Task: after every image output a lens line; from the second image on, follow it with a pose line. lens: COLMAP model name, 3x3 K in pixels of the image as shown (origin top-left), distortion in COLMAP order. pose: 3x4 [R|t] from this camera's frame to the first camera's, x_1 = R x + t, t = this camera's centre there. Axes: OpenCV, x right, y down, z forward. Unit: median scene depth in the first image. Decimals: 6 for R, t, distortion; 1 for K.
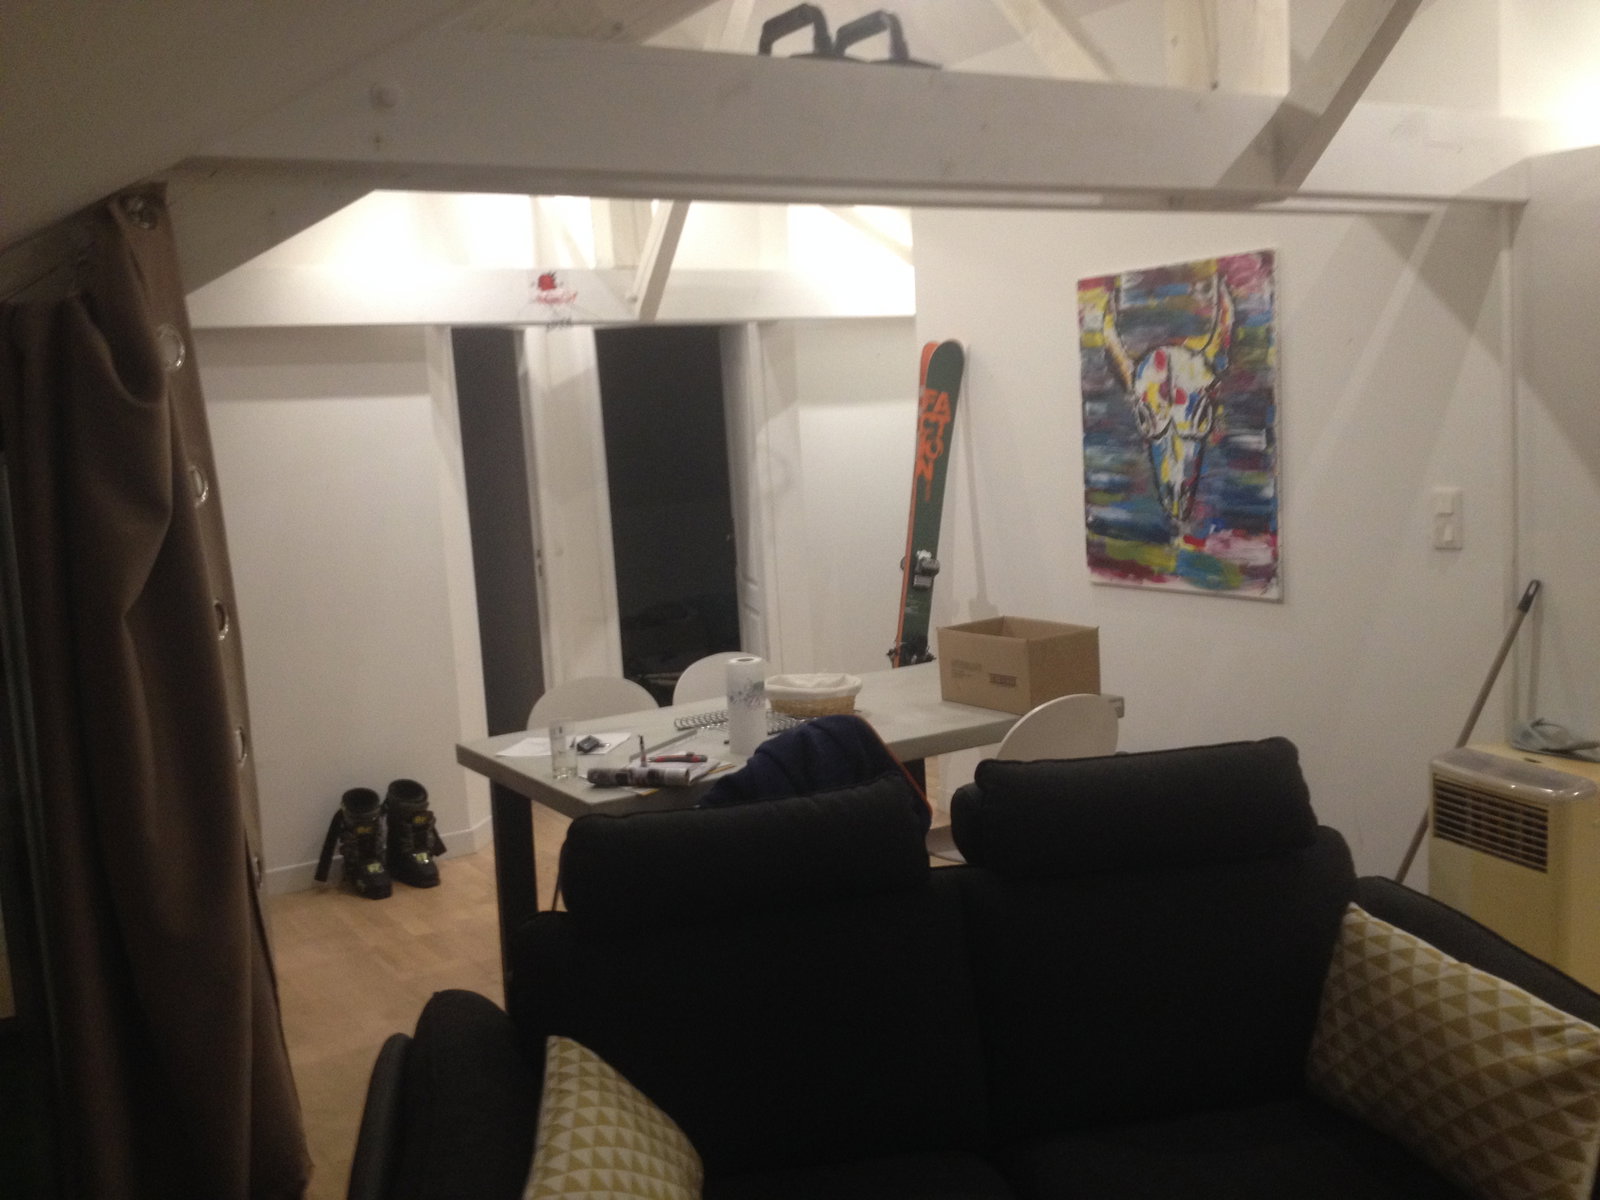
lens RADIAL K [[1538.4, 0, 799.4], [0, 1538.4, 601.9], [0, 0, 1]] dist [-0.007411, 0.000000]
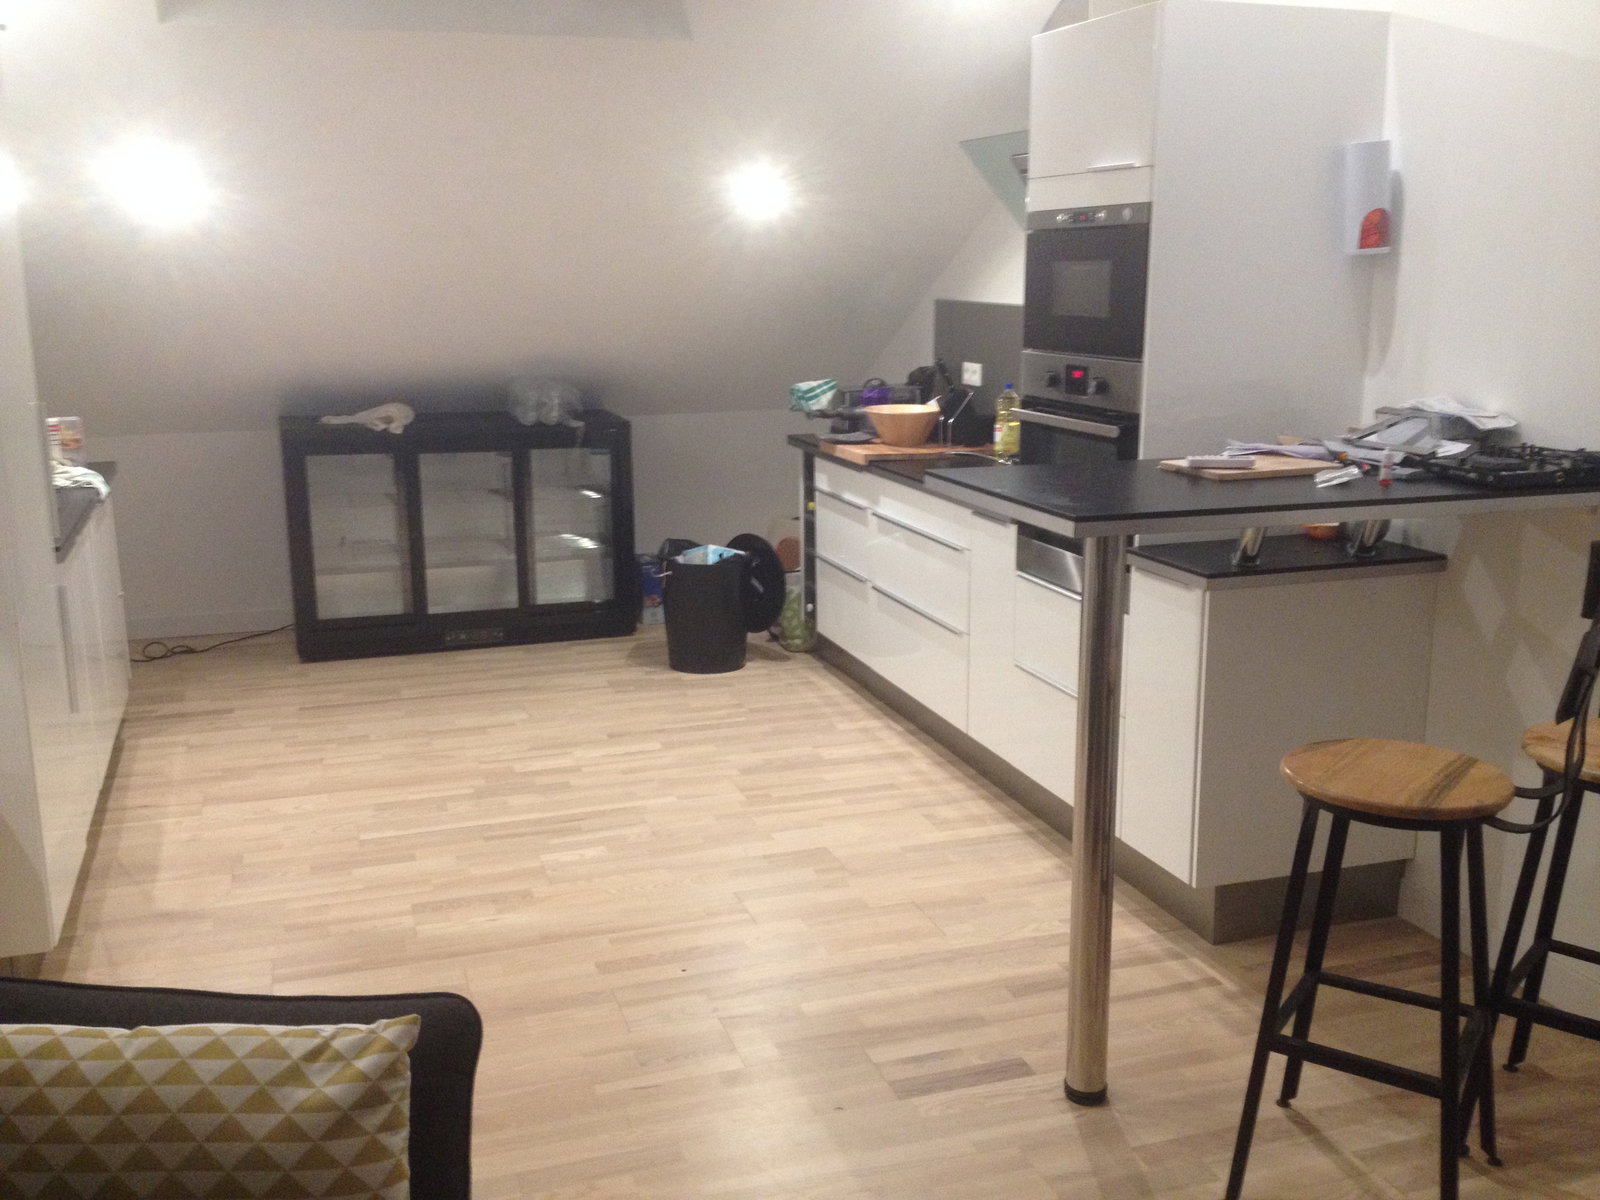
lens RADIAL K [[1538.4, 0, 800.0], [0, 1538.4, 598.3], [0, 0, 1]] dist [-0.007411, 0.000000]
pose [[0.223902, -0.159656, 0.961446, -0.201076], [0.100359, 0.985024, 0.140200, -0.048887], [-0.969431, 0.065099, 0.236572, 0.529654]]
